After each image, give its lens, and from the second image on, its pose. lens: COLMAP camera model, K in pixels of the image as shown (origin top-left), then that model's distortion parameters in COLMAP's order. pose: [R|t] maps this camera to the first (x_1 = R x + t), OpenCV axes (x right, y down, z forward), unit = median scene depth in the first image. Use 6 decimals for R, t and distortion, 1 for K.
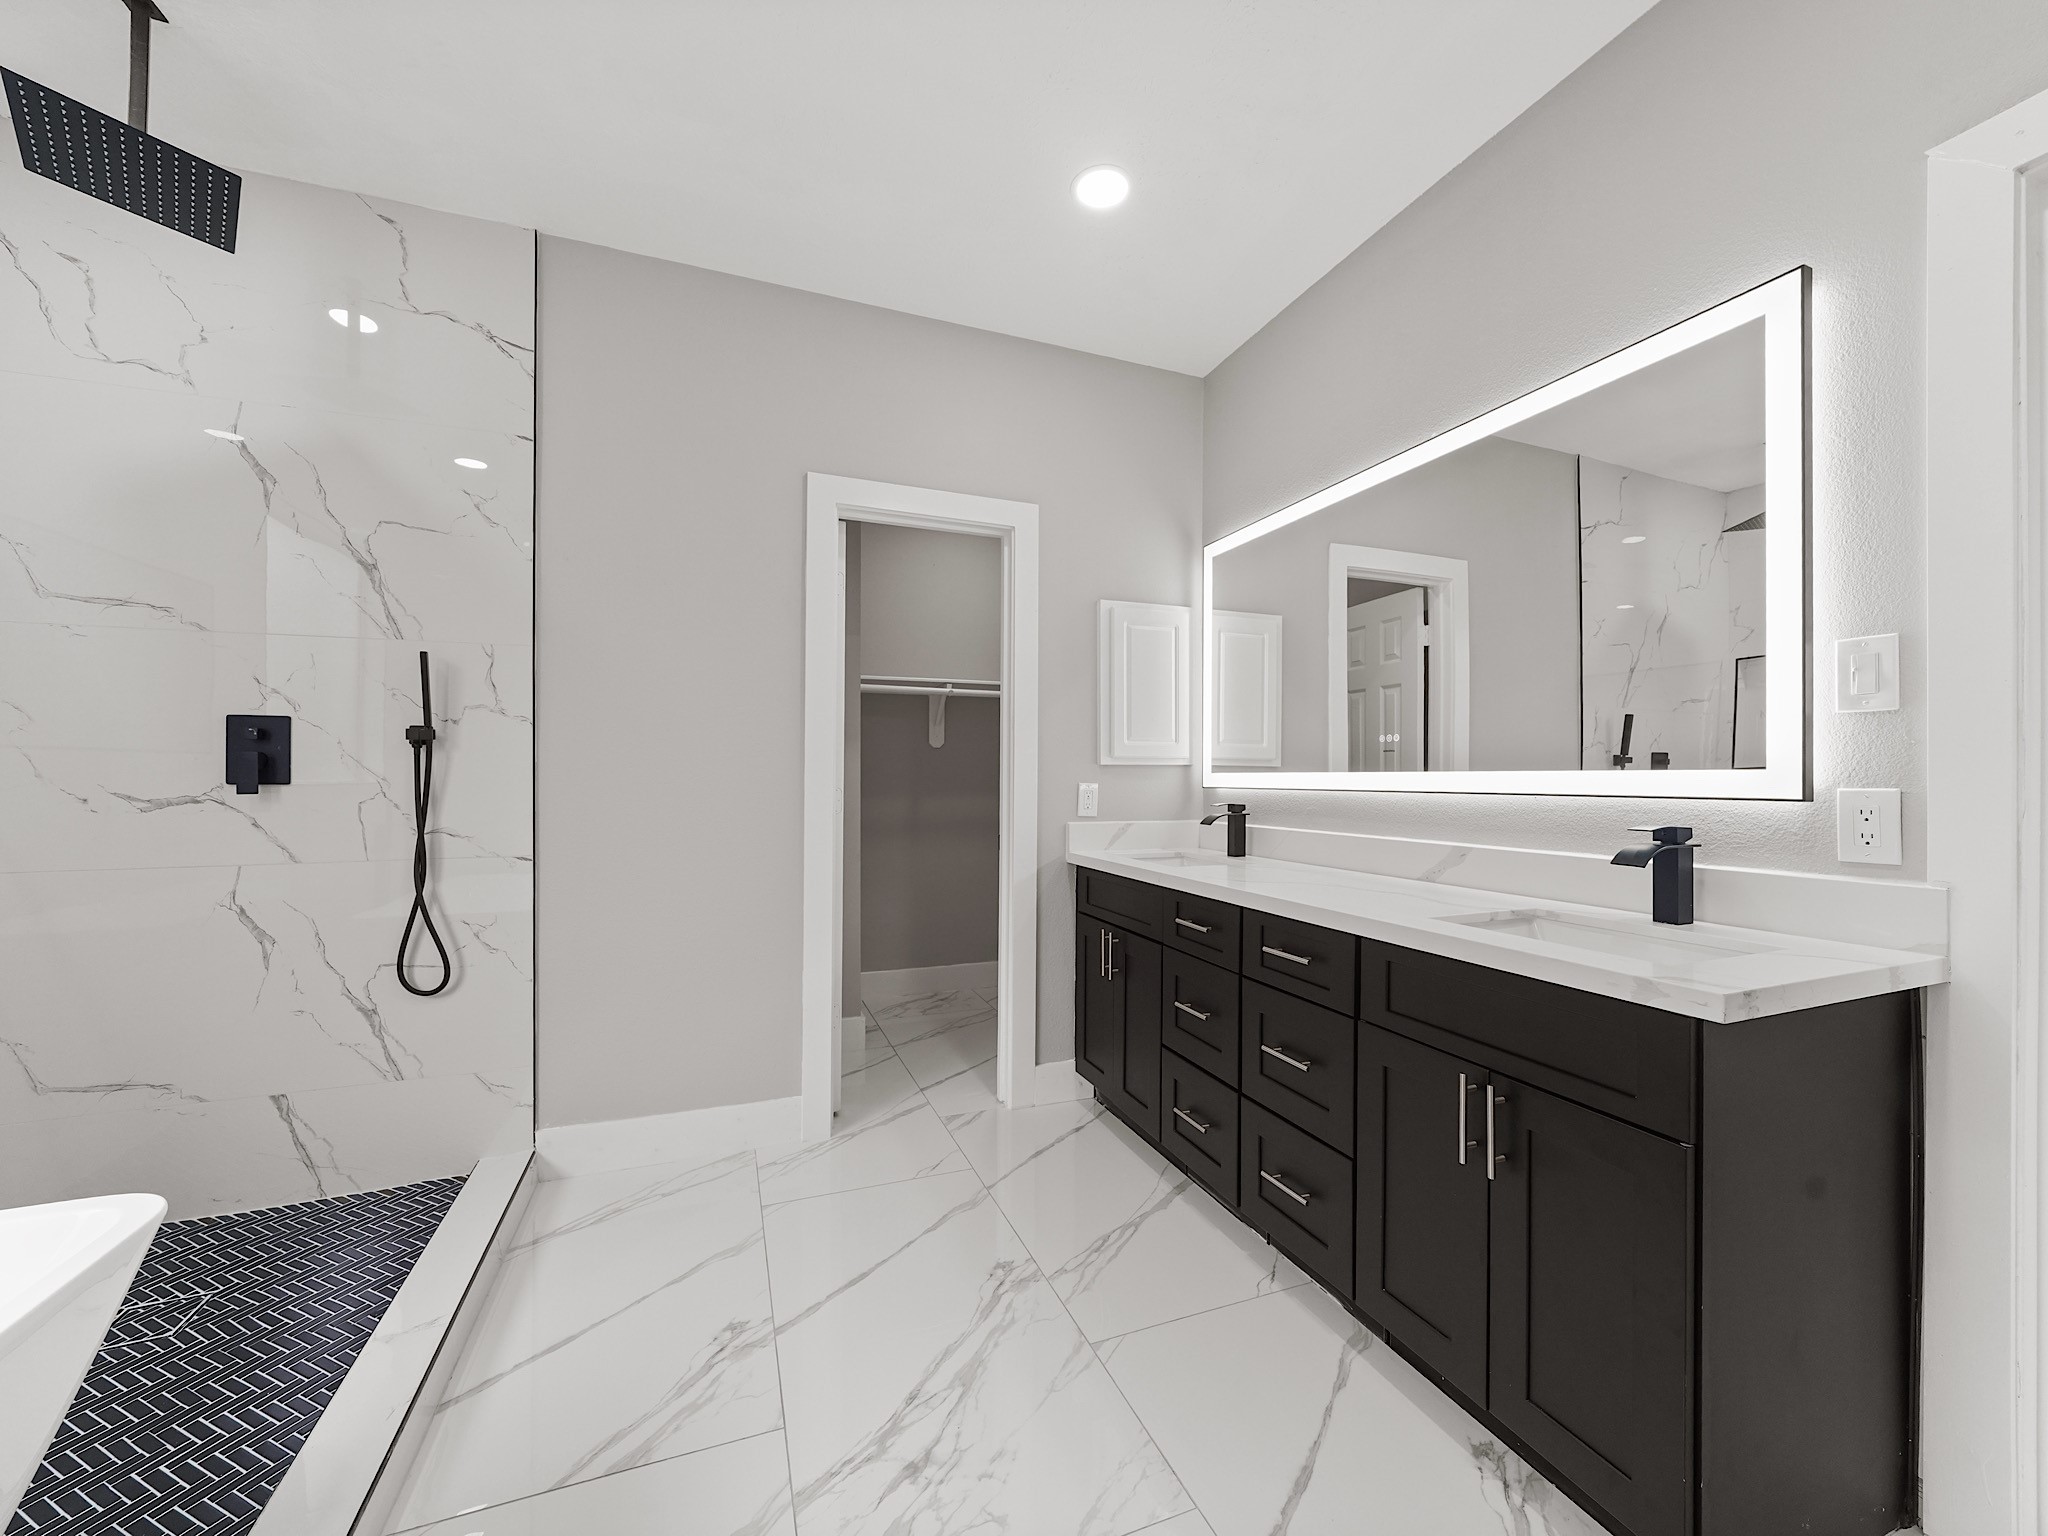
lens RADIAL K [[801.7, 0, 1031.6], [0, 801.7, 780.0], [0, 0, 1]] dist [-0.001800, 0.000092]
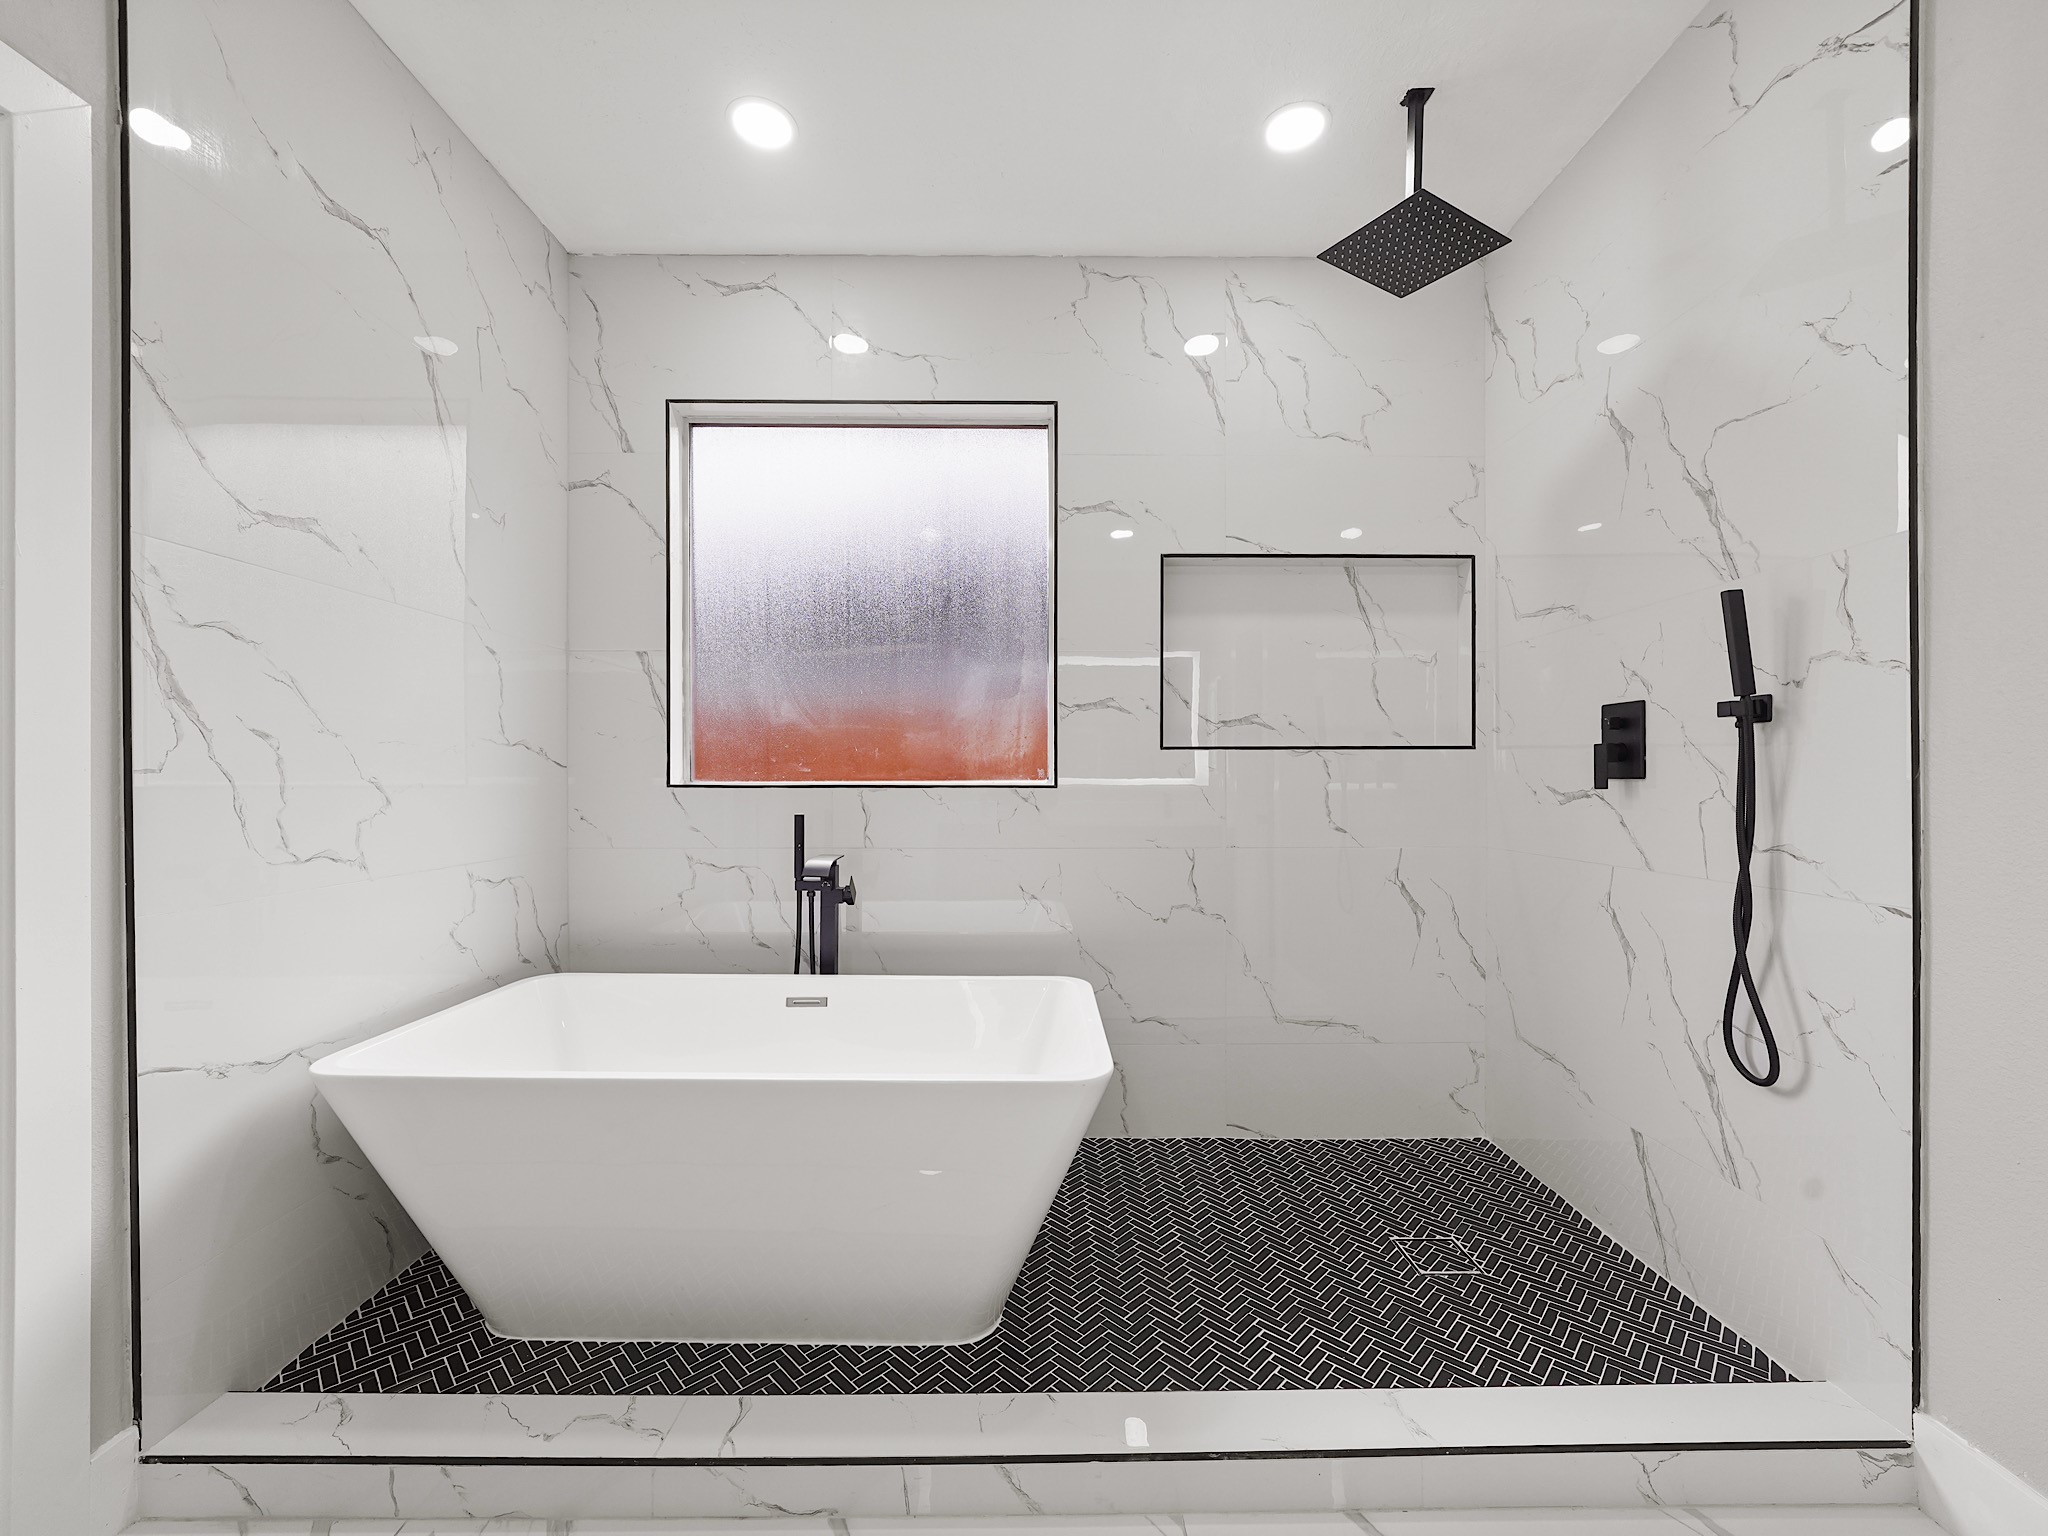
lens RADIAL K [[801.7, 0, 1033.2], [0, 801.7, 779.5], [0, 0, 1]] dist [-0.001800, 0.000092]
pose [[-0.352549, 0.003194, -0.935788, 0.114988], [0.000547, 0.999995, 0.003207, 0.002691], [0.935793, 0.000619, -0.352549, 0.665912]]
